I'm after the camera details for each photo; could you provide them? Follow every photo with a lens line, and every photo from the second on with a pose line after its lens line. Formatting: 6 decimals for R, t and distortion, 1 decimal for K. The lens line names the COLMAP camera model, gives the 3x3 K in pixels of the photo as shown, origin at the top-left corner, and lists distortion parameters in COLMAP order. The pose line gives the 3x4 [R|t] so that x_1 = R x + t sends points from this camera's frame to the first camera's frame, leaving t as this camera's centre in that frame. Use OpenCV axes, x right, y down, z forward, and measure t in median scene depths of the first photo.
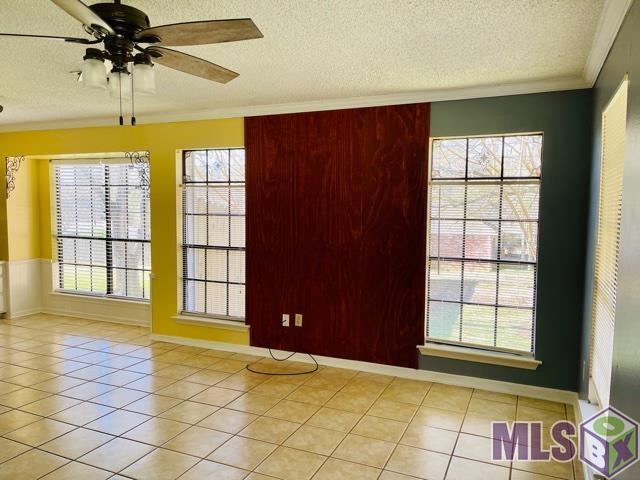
lens RADIAL K [[491.2, 0, 320.0], [0, 491.2, 240.0], [0, 0, 1]] dist [-0.006358, -0.002731]
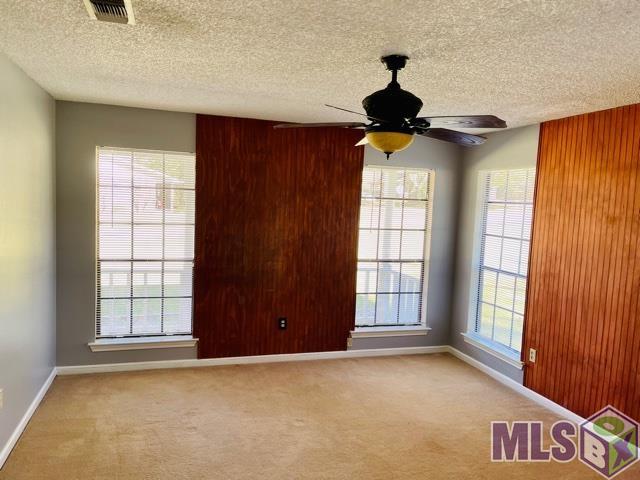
lens RADIAL K [[491.2, 0, 320.0], [0, 491.2, 240.0], [0, 0, 1]] dist [-0.006358, -0.002731]
pose [[0.757838, -0.033351, 0.651590, -0.592123], [0.013620, 0.999284, 0.035307, -0.050306], [-0.652301, -0.017882, 0.757749, 0.118372]]
